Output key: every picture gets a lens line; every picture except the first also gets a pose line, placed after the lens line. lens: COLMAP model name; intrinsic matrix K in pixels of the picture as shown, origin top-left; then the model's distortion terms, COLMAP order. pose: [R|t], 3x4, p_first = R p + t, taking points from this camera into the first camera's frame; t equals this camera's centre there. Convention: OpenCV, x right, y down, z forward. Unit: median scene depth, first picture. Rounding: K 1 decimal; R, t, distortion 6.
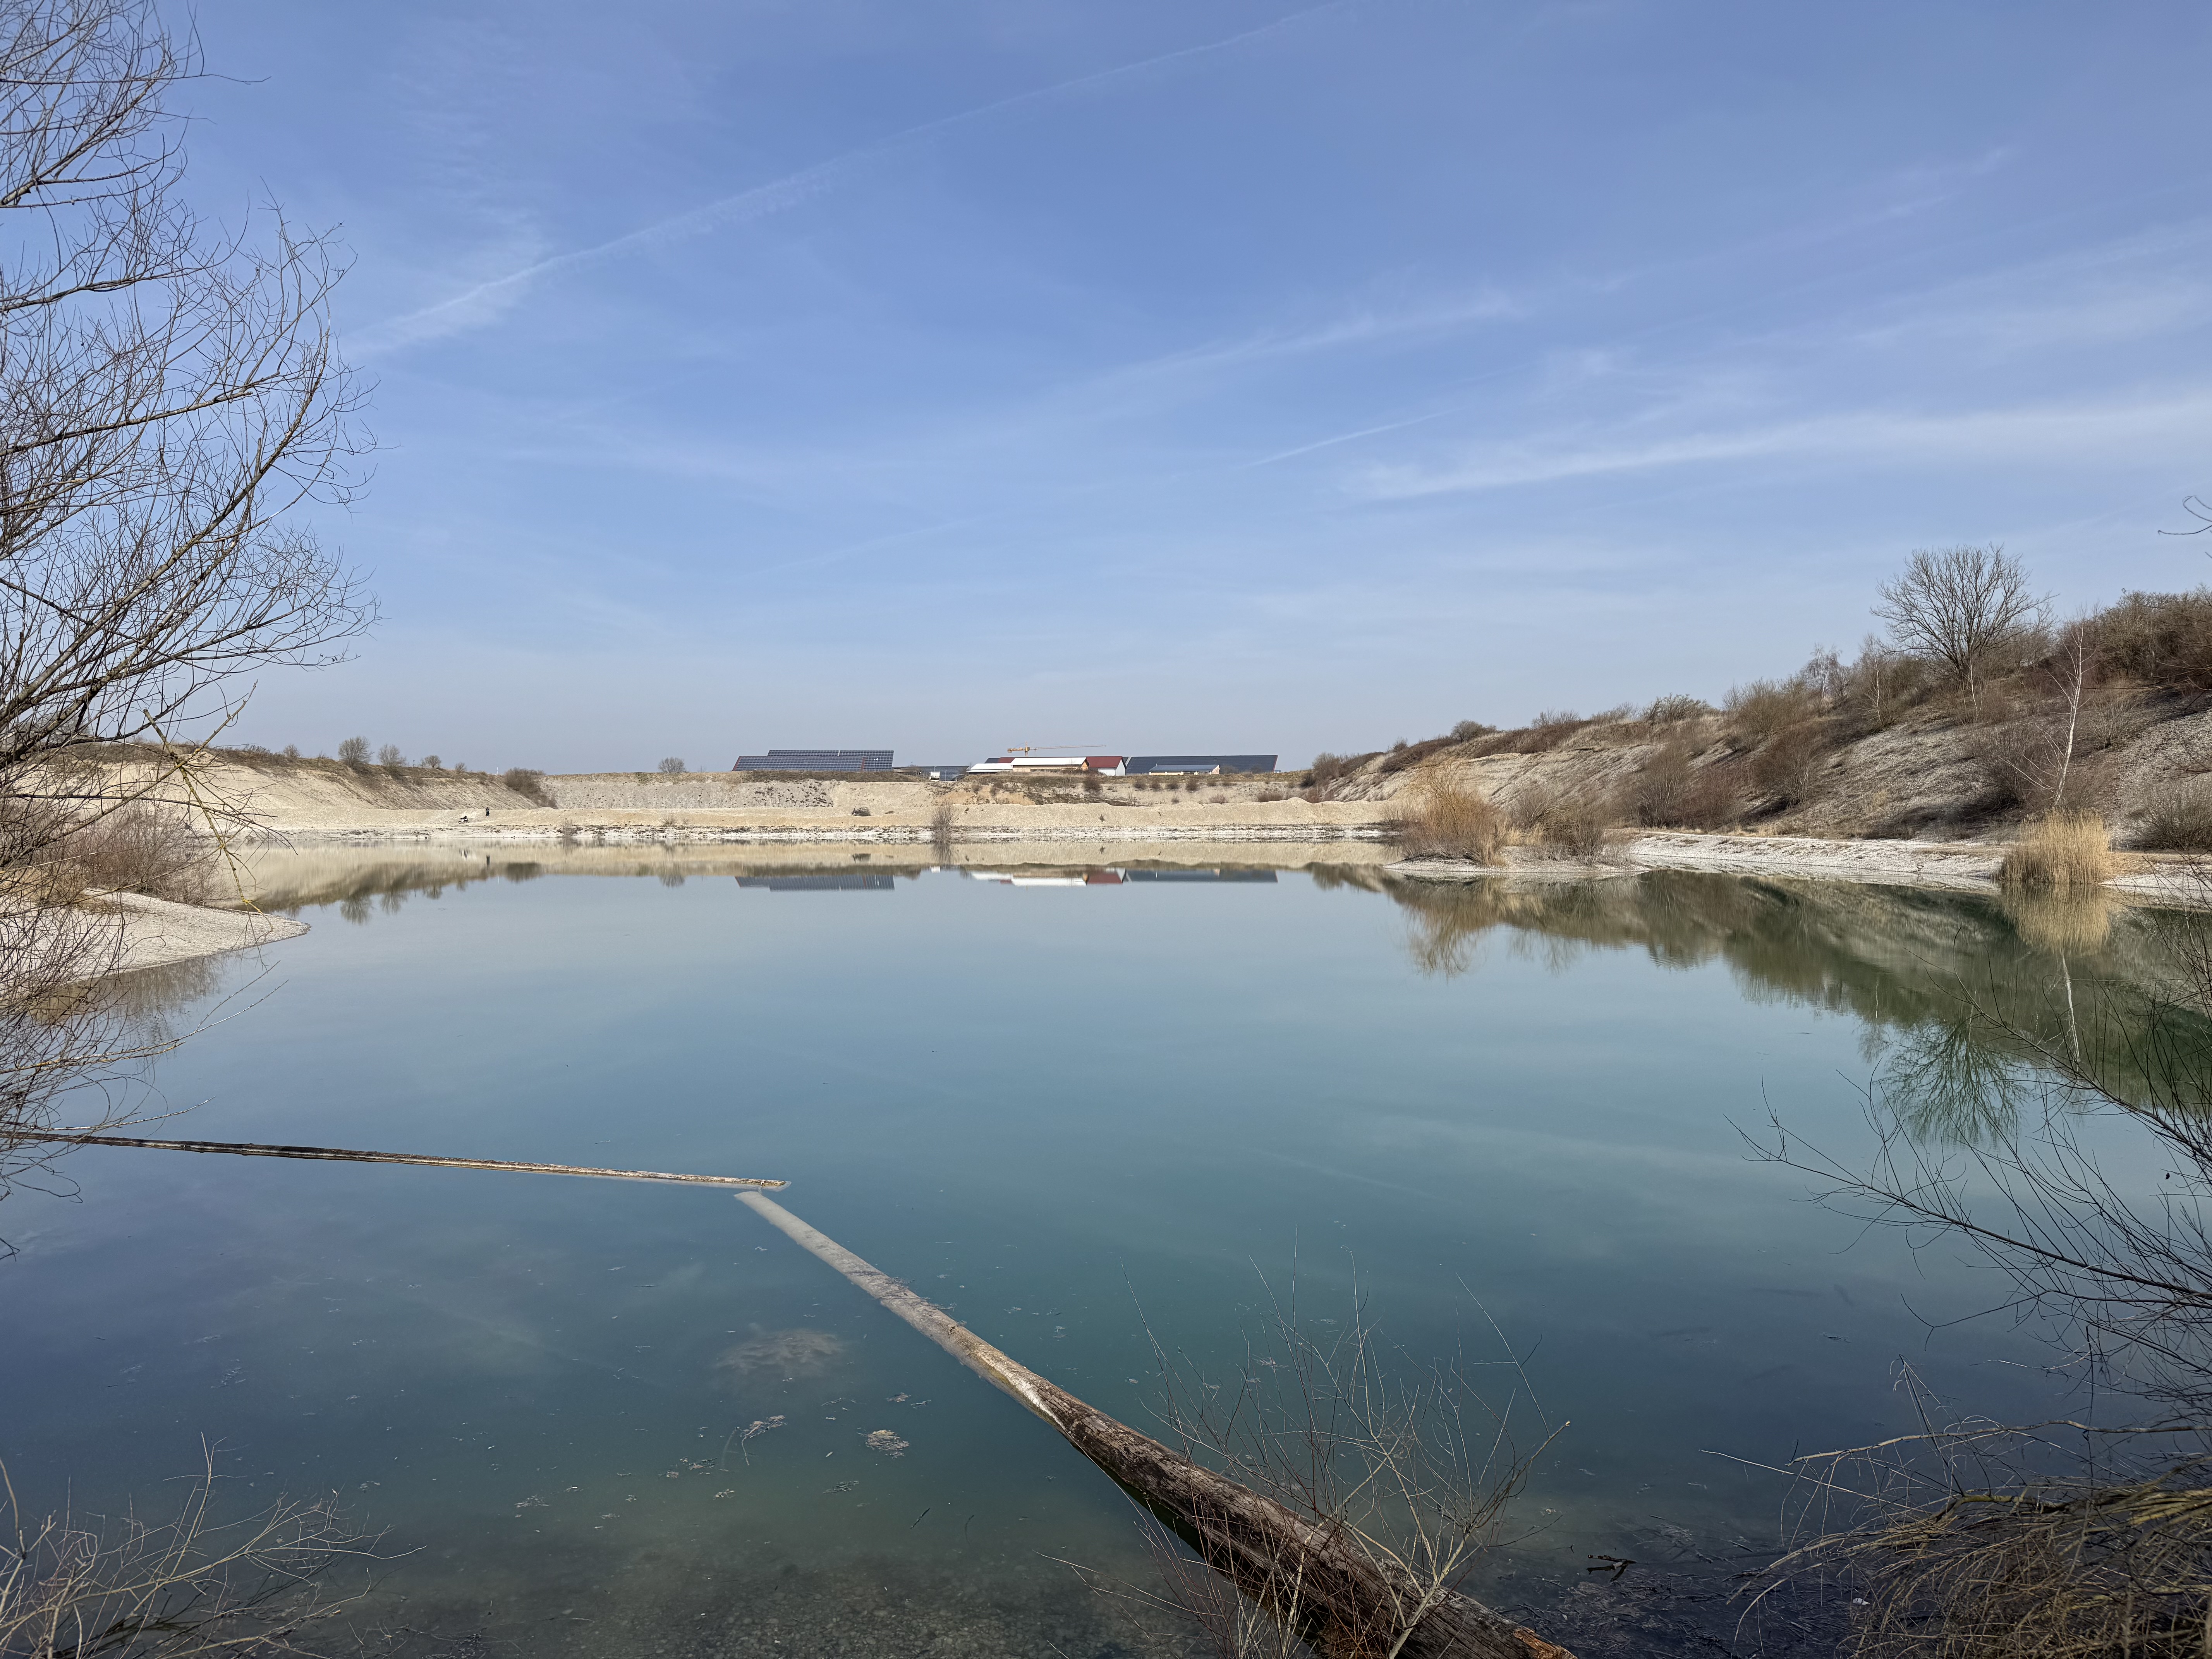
lens RADIAL K [[1588.9, 0, 1108.8], [0, 1588.9, 827.5], [0, 0, 1]] dist [0.039096, -0.028991]
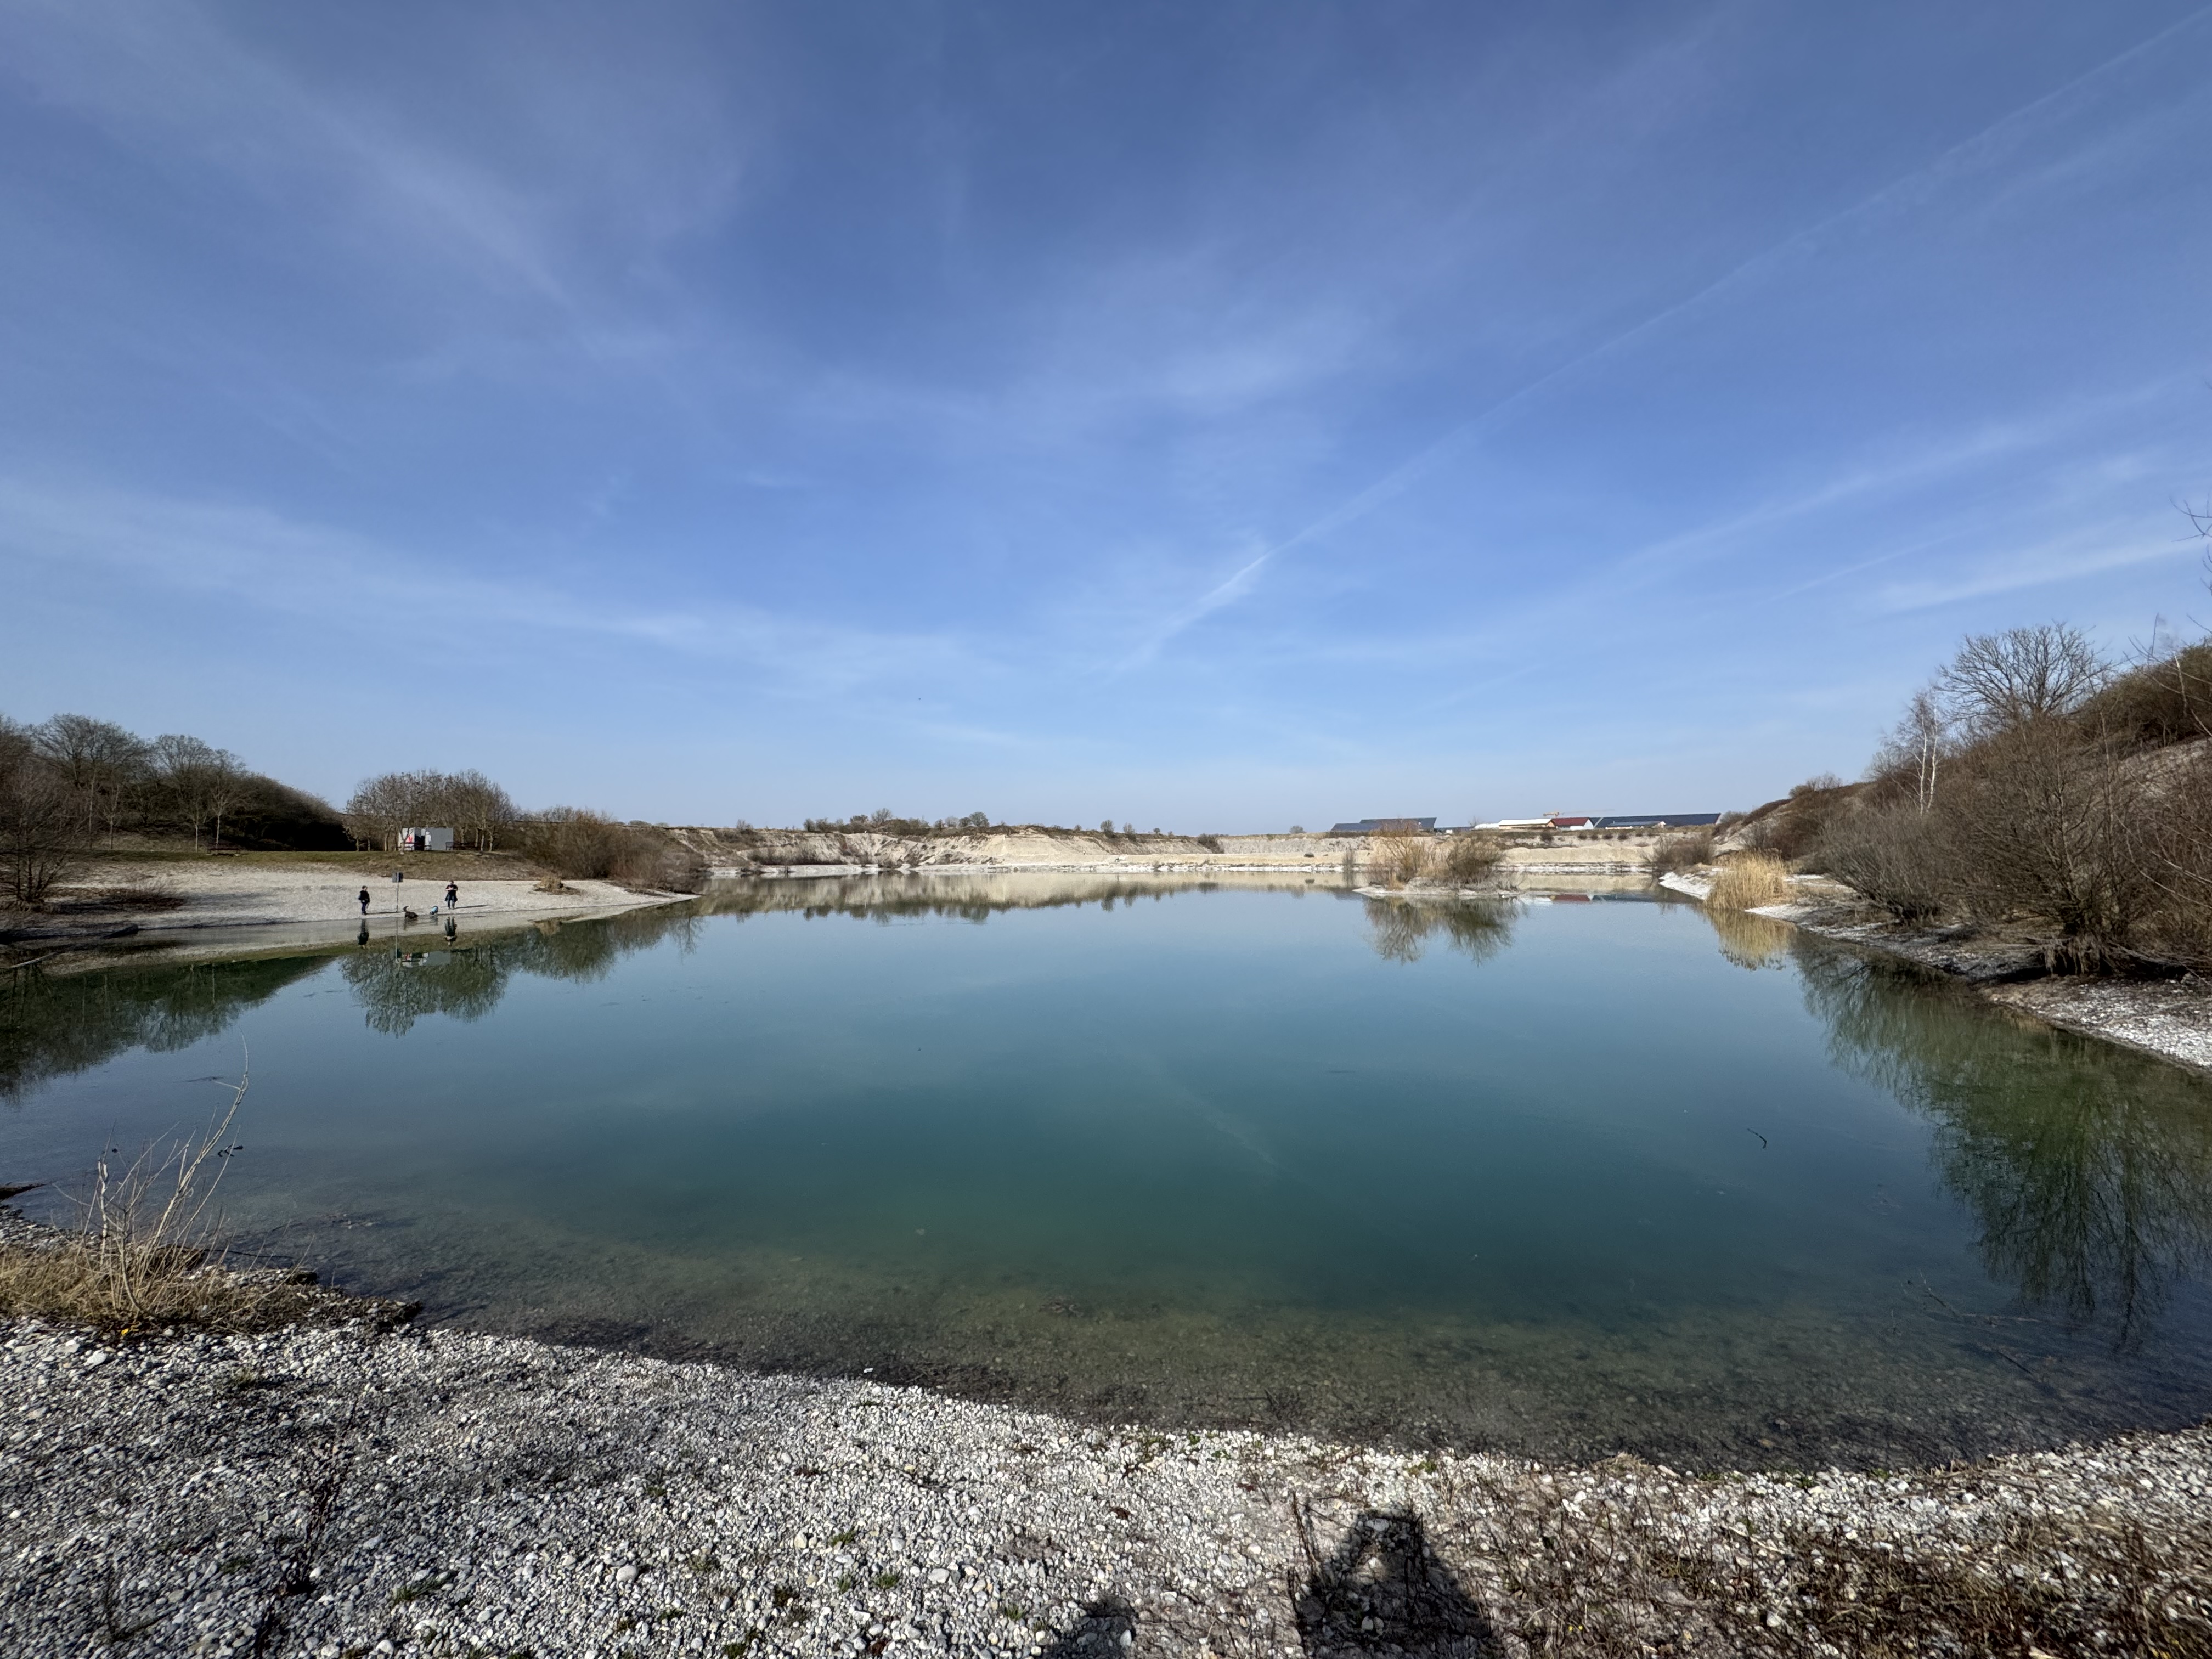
lens RADIAL K [[909.2, 0, 1091.4], [0, 909.2, 907.5], [0, 0, 1]] dist [0.000844, -0.000176]
pose [[0.825409, 0.027738, -0.563853, 0.210653], [-0.001036, 0.998865, 0.047622, -0.000257], [0.564534, -0.038723, 0.824501, 0.046680]]
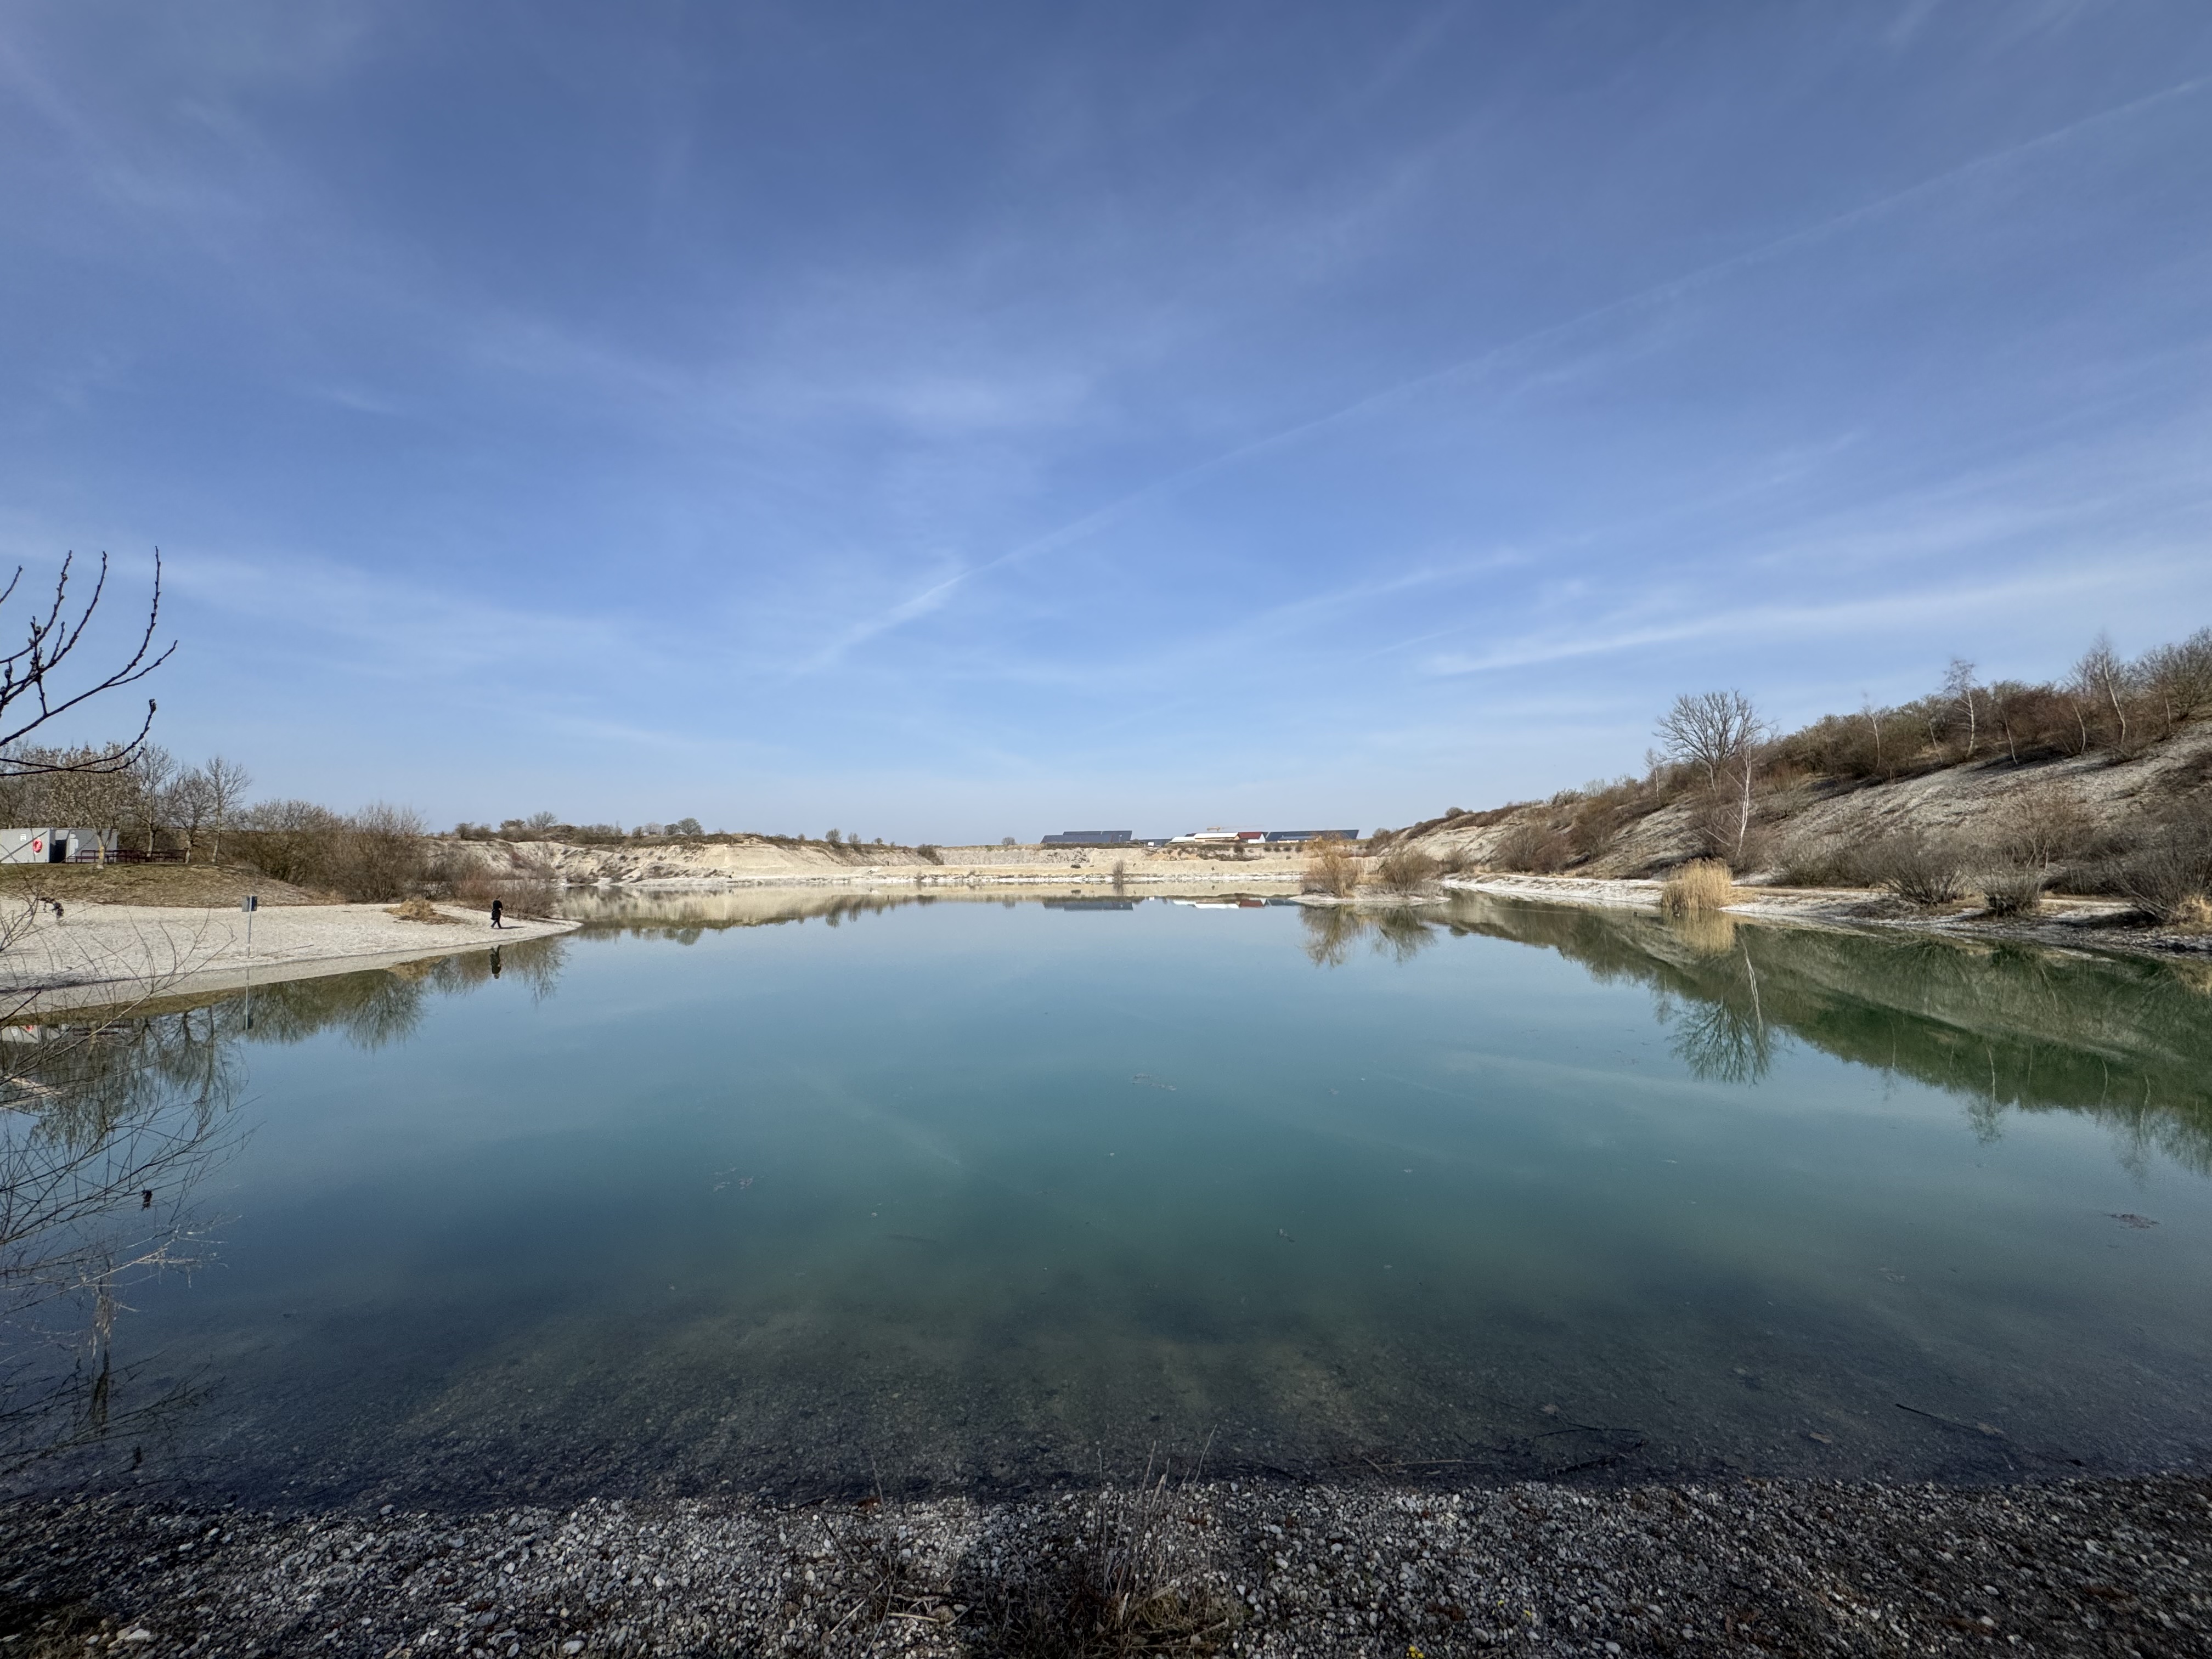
lens RADIAL K [[909.2, 0, 1103.0], [0, 909.2, 828.7], [0, 0, 1]] dist [0.000844, -0.000176]
pose [[0.978640, -0.016730, -0.204900, 0.081149], [0.006571, 0.998719, -0.050163, -0.000585], [0.205477, 0.047745, 0.977497, 0.014729]]
